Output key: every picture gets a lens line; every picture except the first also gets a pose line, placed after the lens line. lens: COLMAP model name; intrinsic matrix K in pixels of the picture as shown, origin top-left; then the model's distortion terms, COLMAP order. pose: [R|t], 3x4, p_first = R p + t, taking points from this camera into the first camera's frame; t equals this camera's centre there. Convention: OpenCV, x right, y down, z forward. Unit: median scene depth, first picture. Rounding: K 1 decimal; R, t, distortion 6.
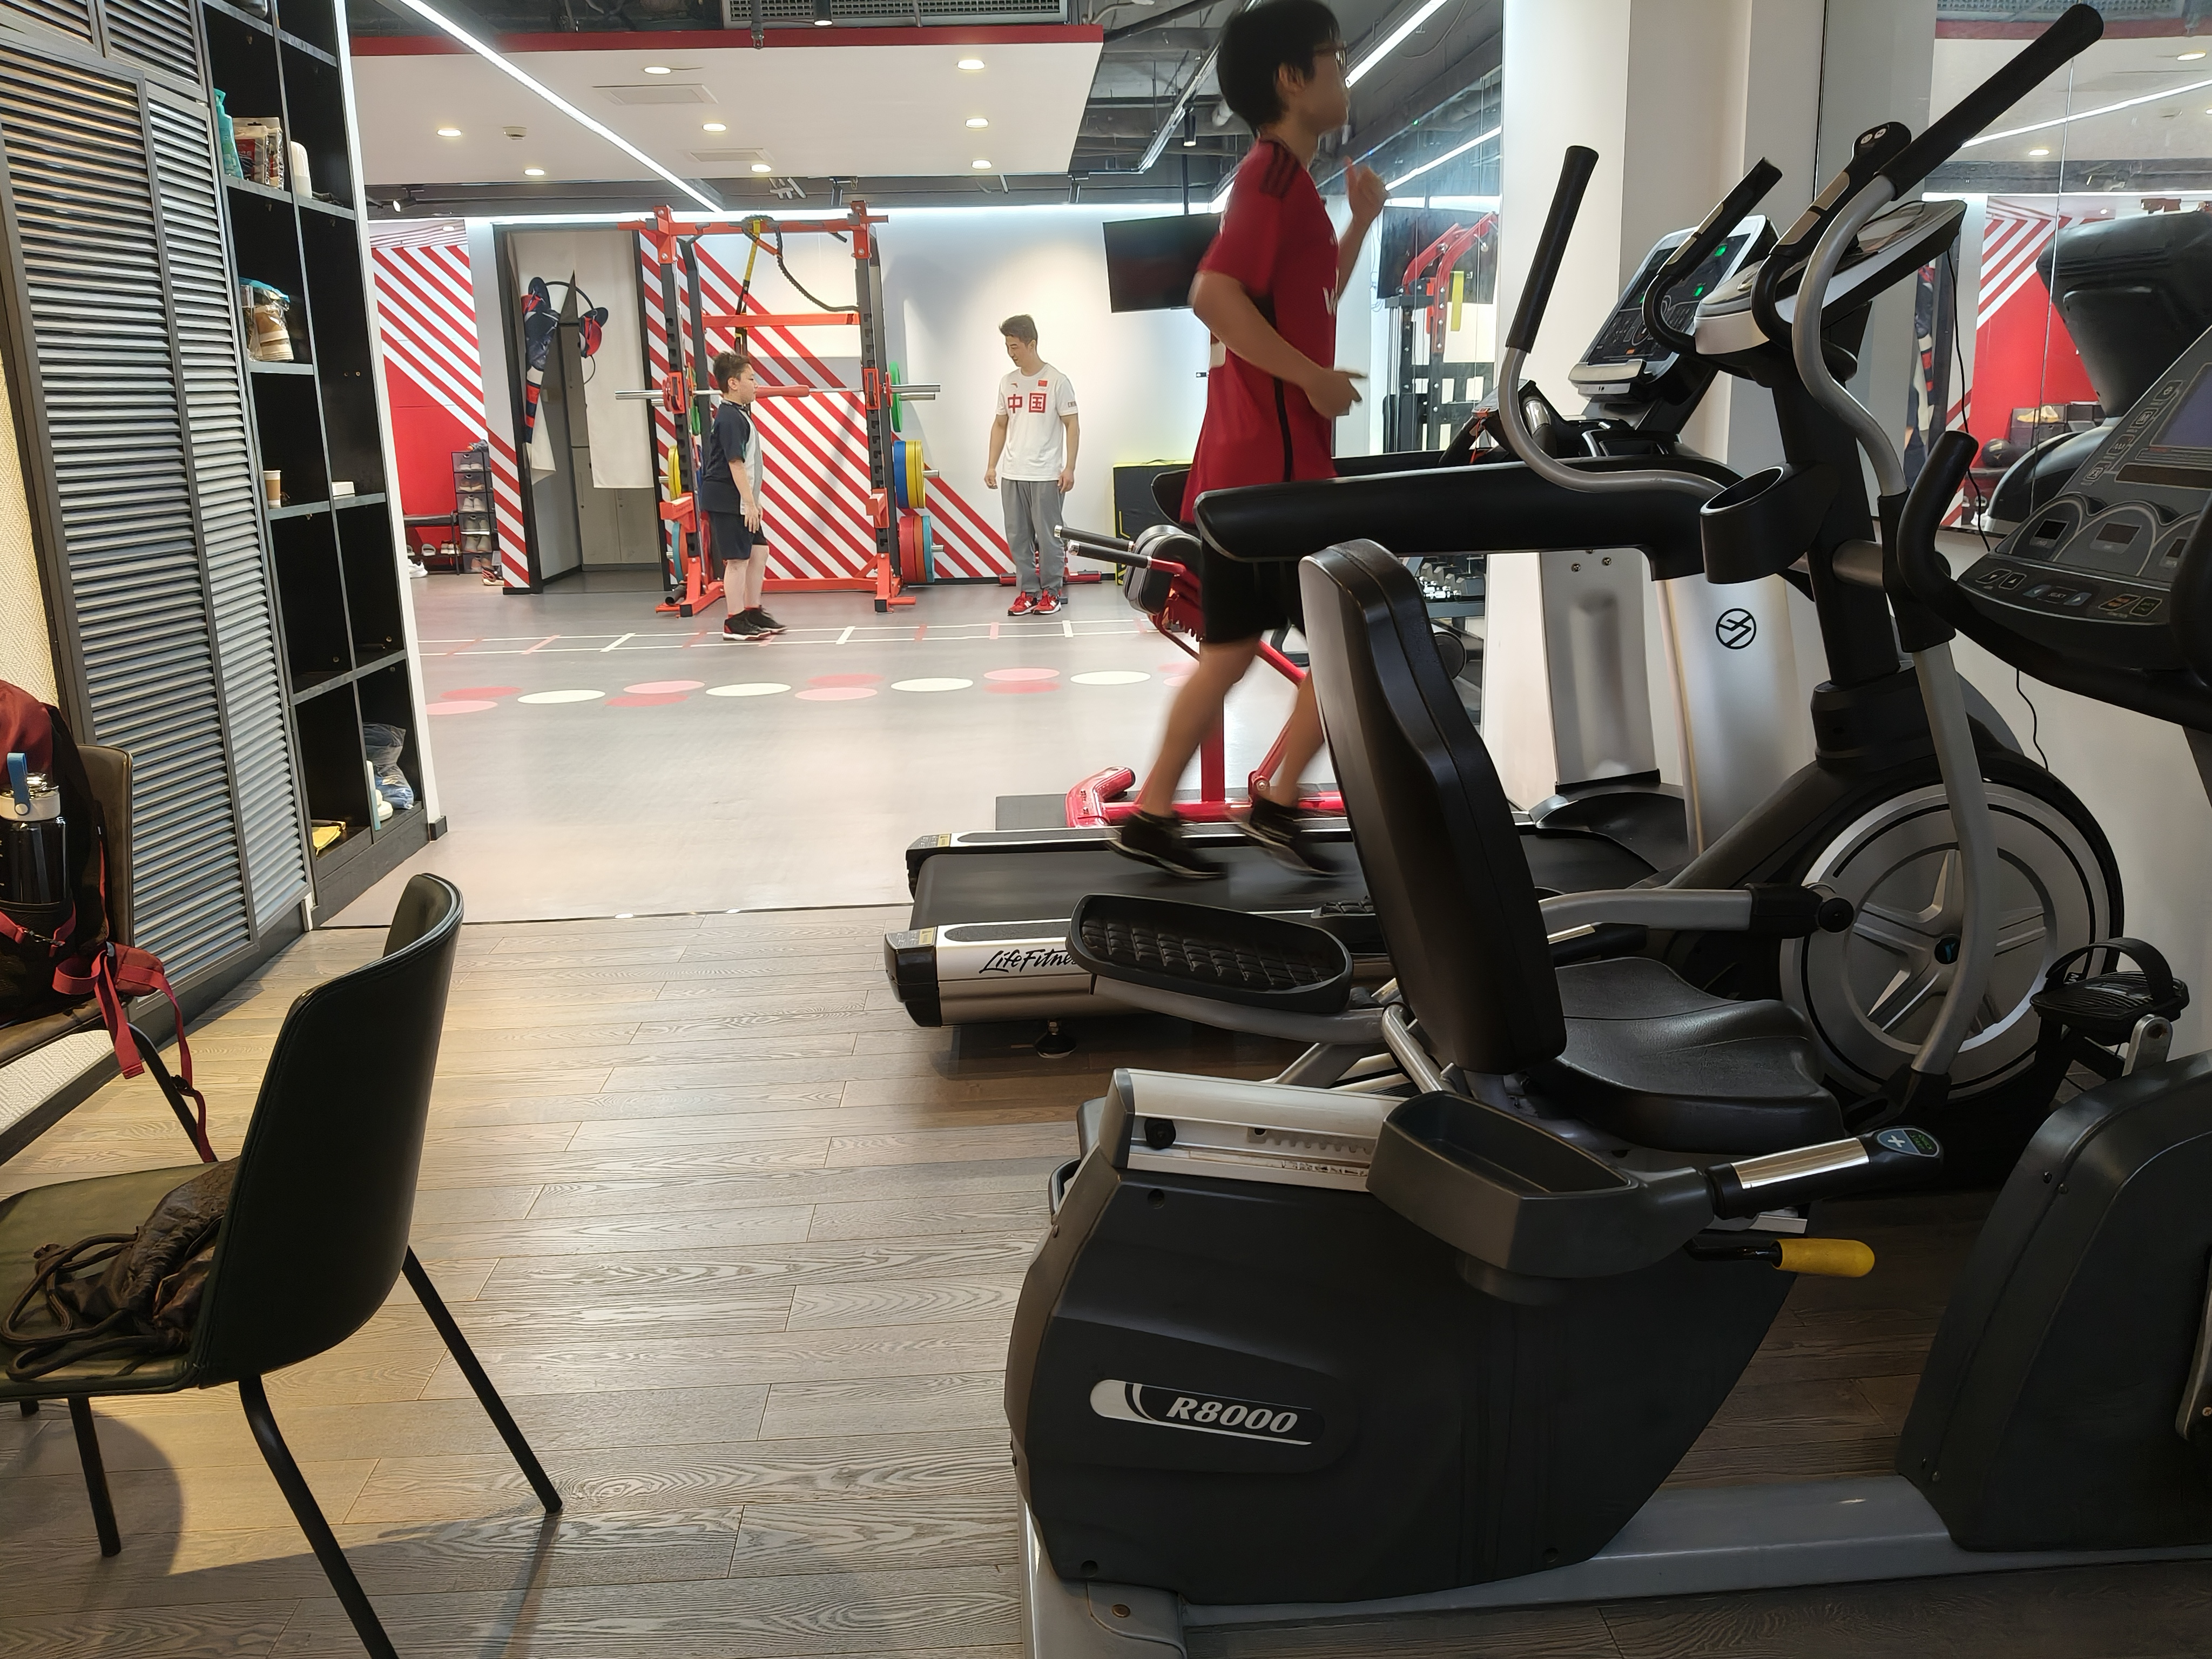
lens RADIAL K [[1695.2, 0, 1106.0], [0, 1695.2, 829.5], [0, 0, 1]] dist [0.028239, -0.061513]
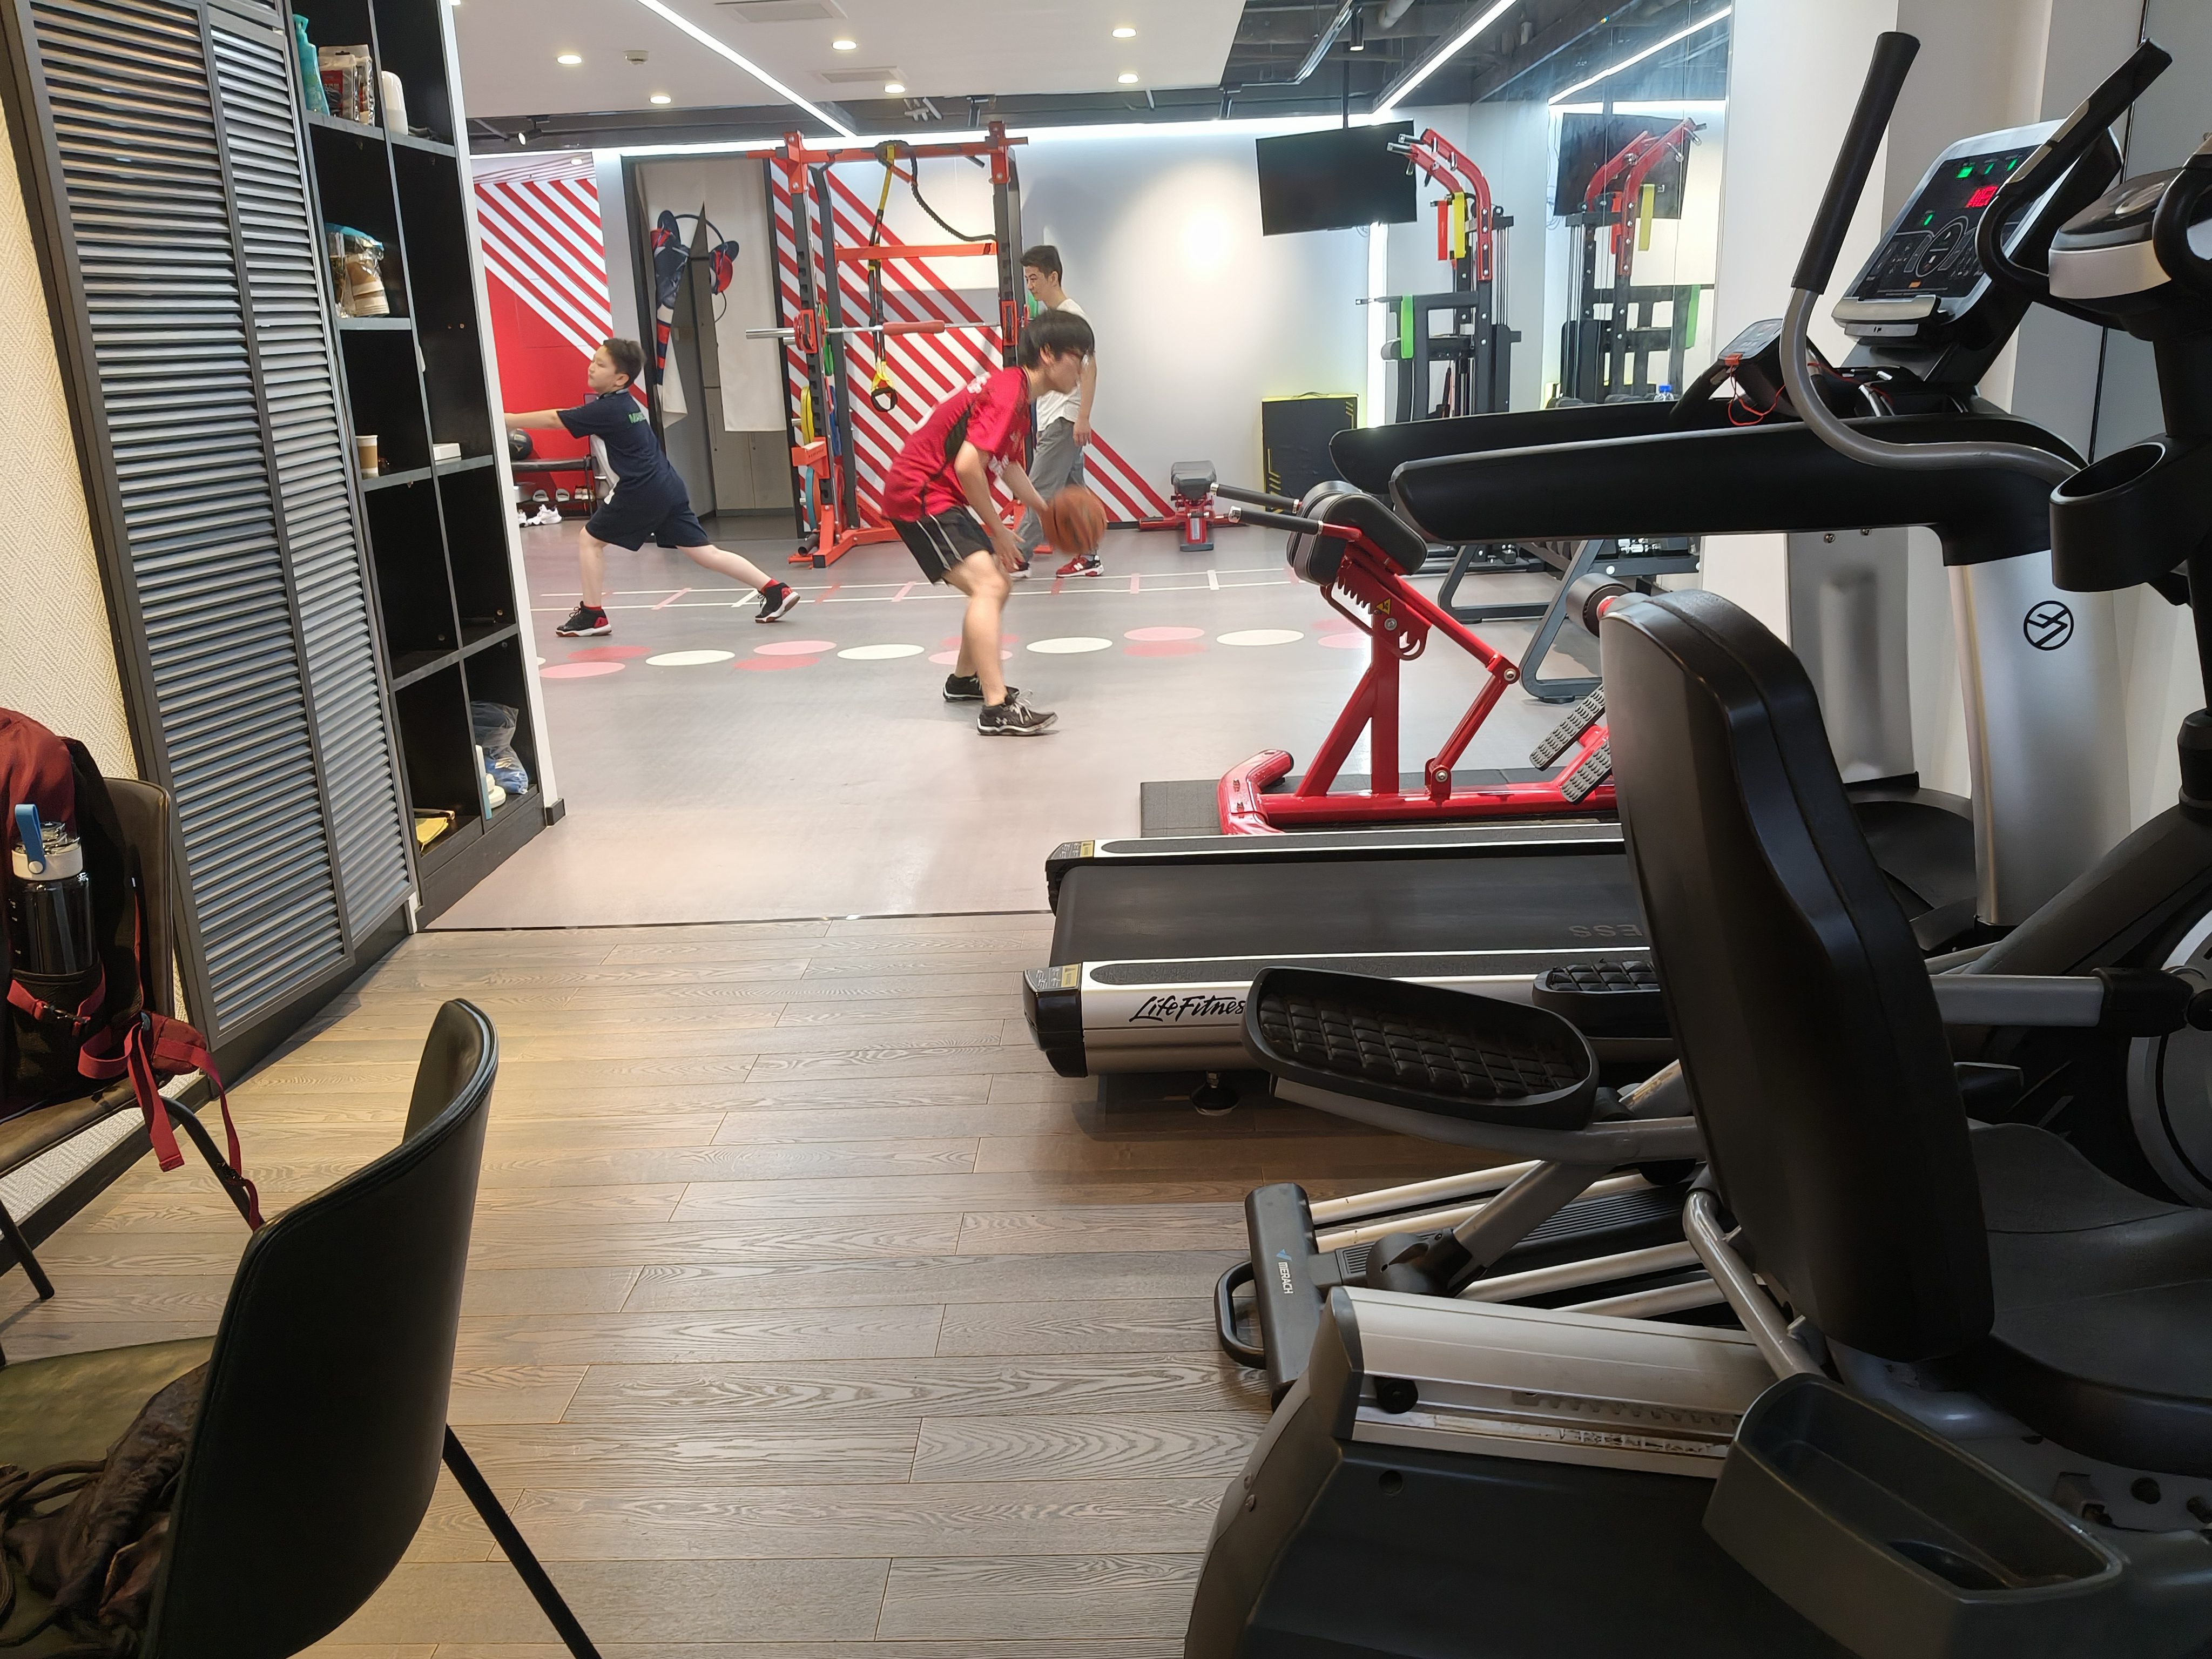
lens RADIAL K [[1711.7, 0, 1100.2], [0, 1711.7, 860.8], [0, 0, 1]] dist [0.052913, -0.103960]
pose [[0.996516, 0.010531, -0.082740, -0.014393], [-0.006067, 0.998521, 0.054019, -0.036022], [0.083186, -0.053329, 0.995106, 0.095030]]
